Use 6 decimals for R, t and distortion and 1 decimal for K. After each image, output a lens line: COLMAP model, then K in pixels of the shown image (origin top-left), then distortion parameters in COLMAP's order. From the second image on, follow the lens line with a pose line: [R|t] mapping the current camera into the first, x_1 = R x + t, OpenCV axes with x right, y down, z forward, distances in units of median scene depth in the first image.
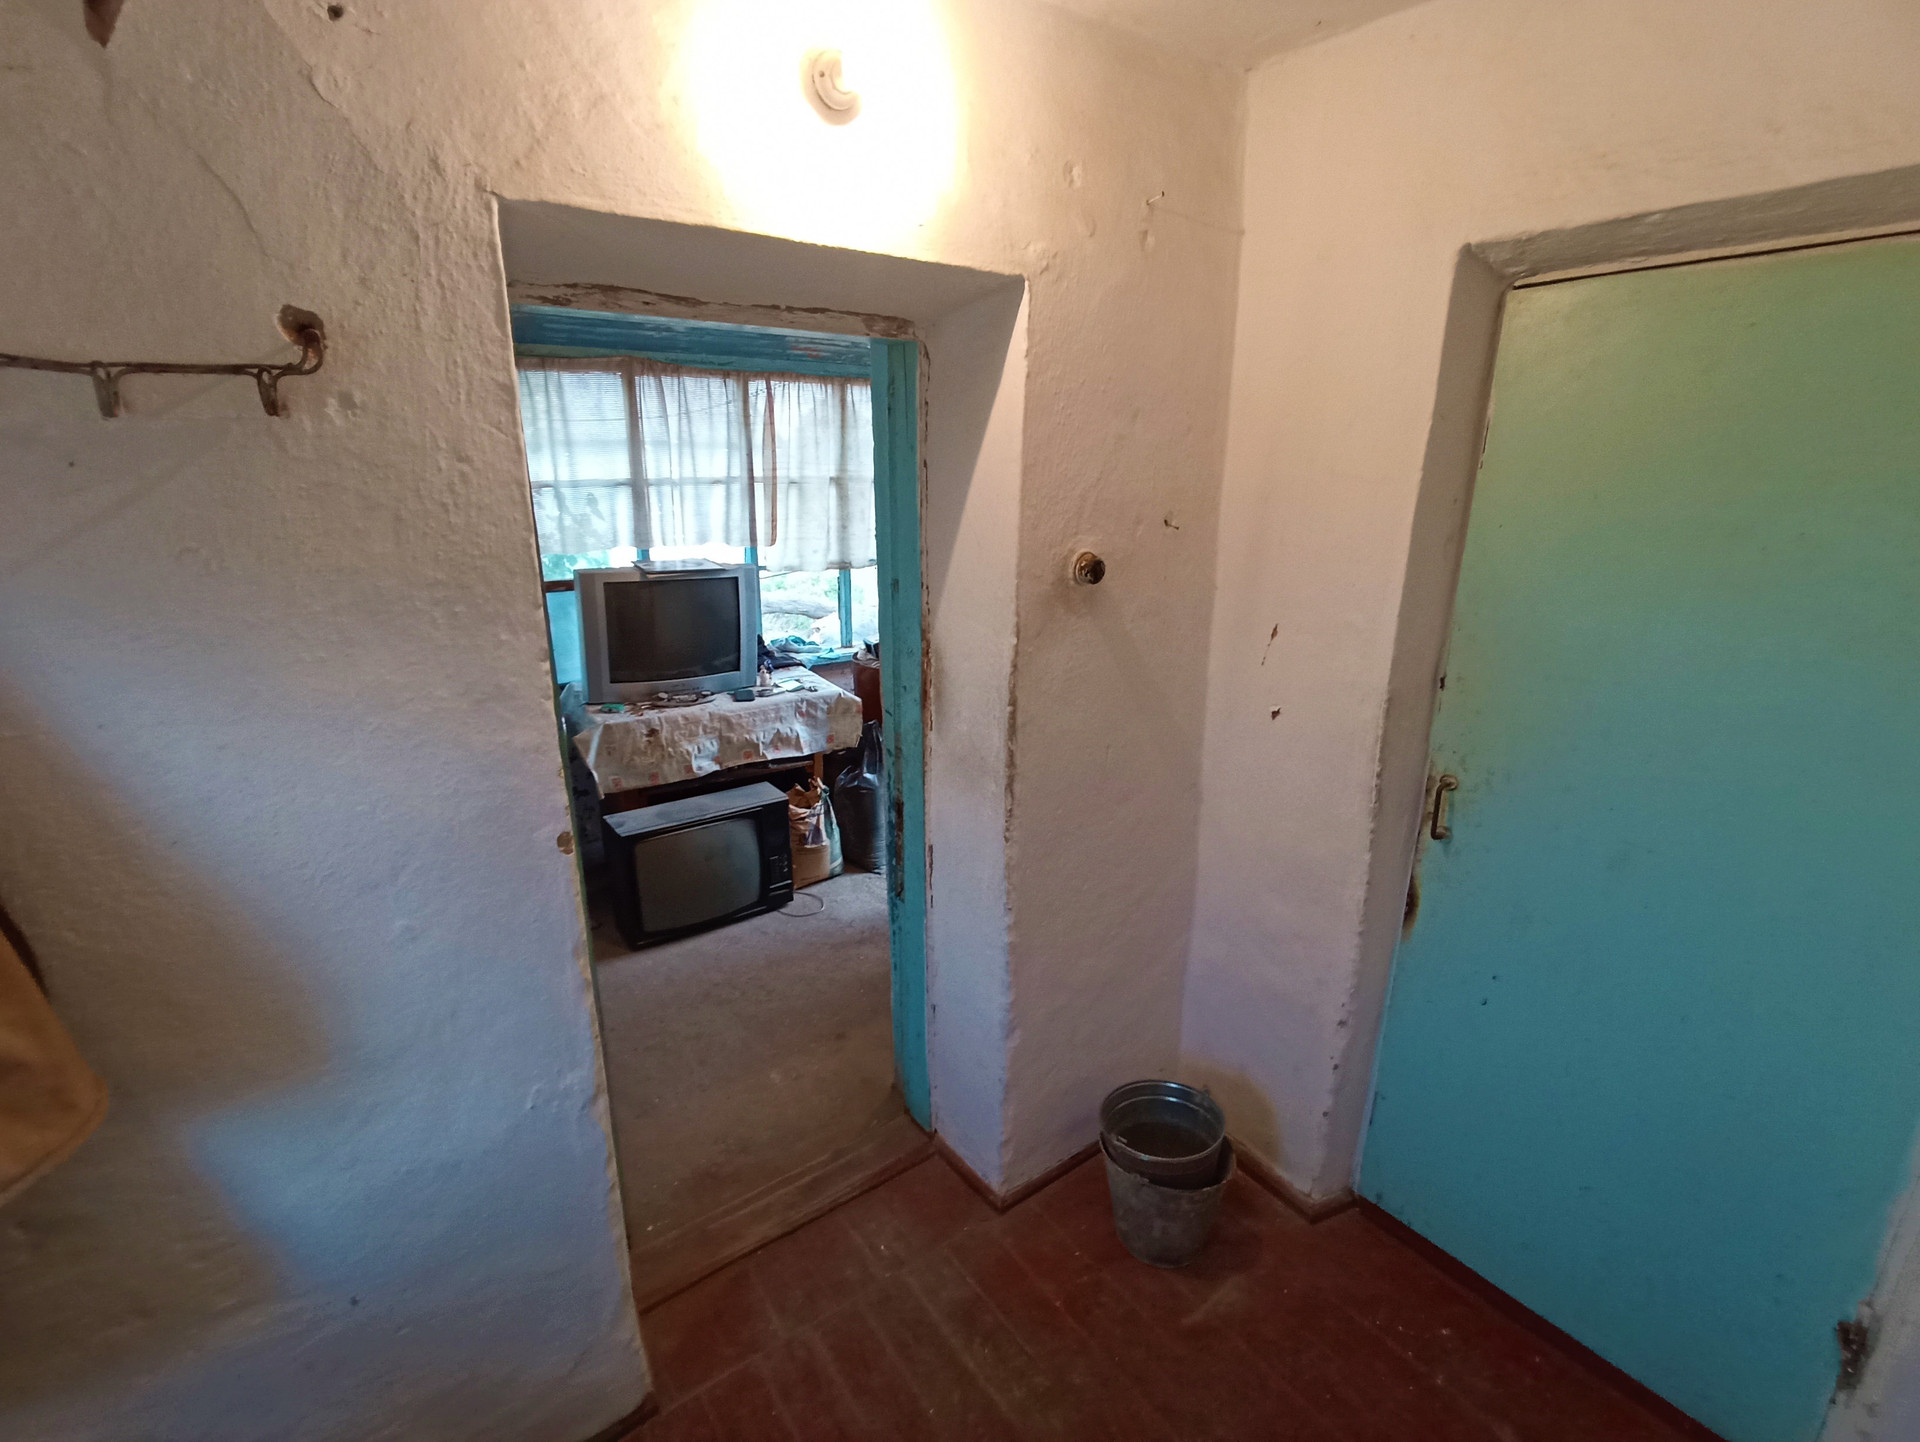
lens RADIAL K [[875.4, 0, 951.0], [0, 875.4, 720.8], [0, 0, 1]] dist [-0.010286, -0.000240]
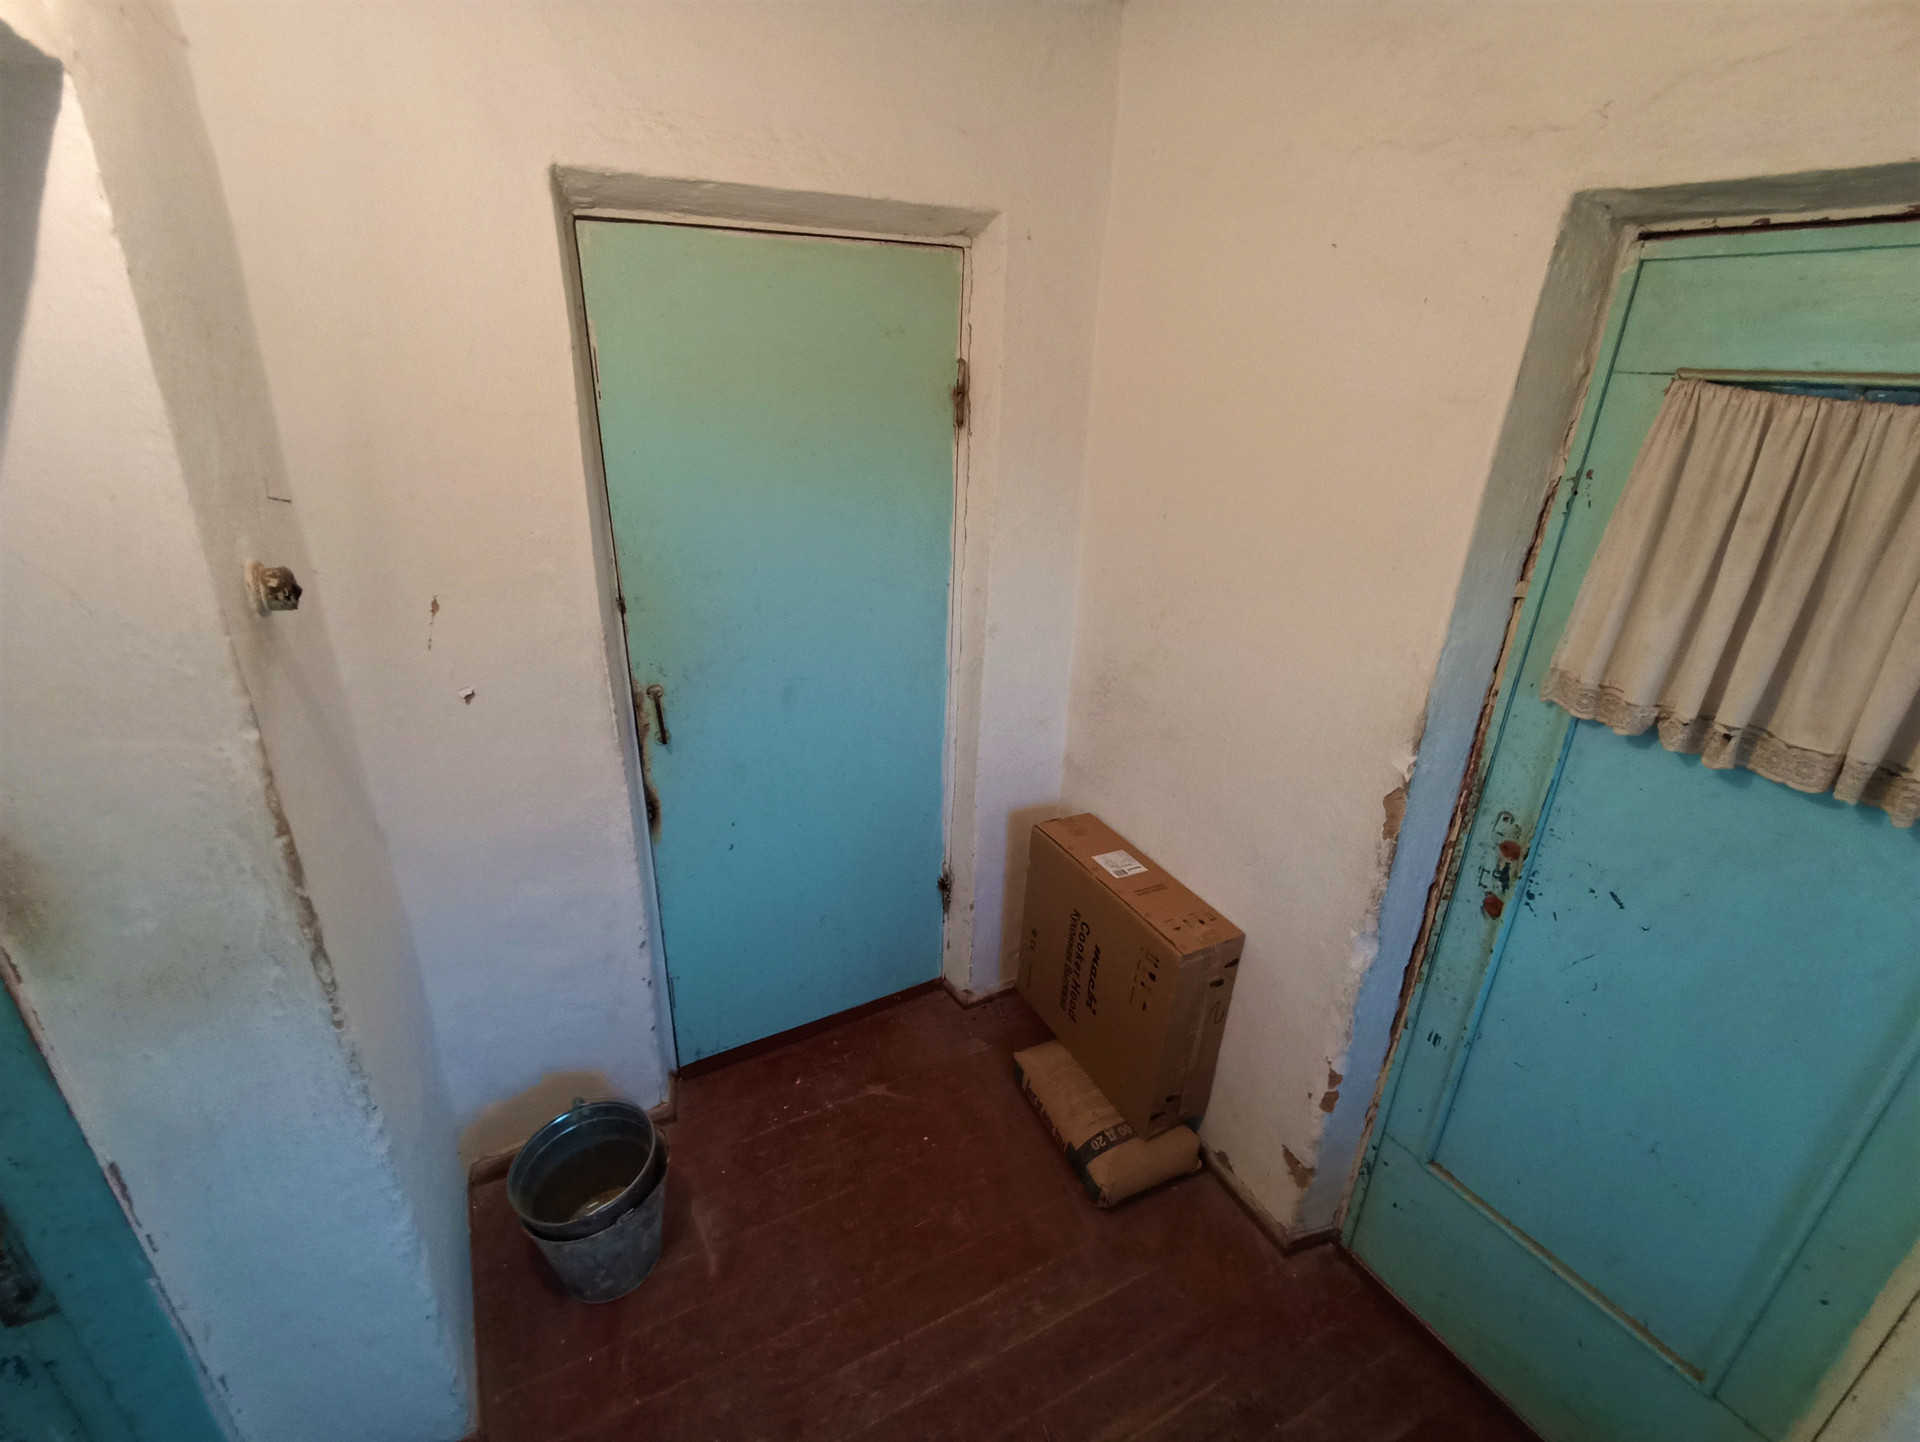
lens RADIAL K [[875.4, 0, 950.3], [0, 875.4, 720.3], [0, 0, 1]] dist [-0.010286, -0.000240]
pose [[0.126834, -0.385300, 0.914033, -0.392653], [0.253894, 0.903389, 0.345582, -0.179574], [-0.958880, 0.188236, 0.212406, 0.412886]]
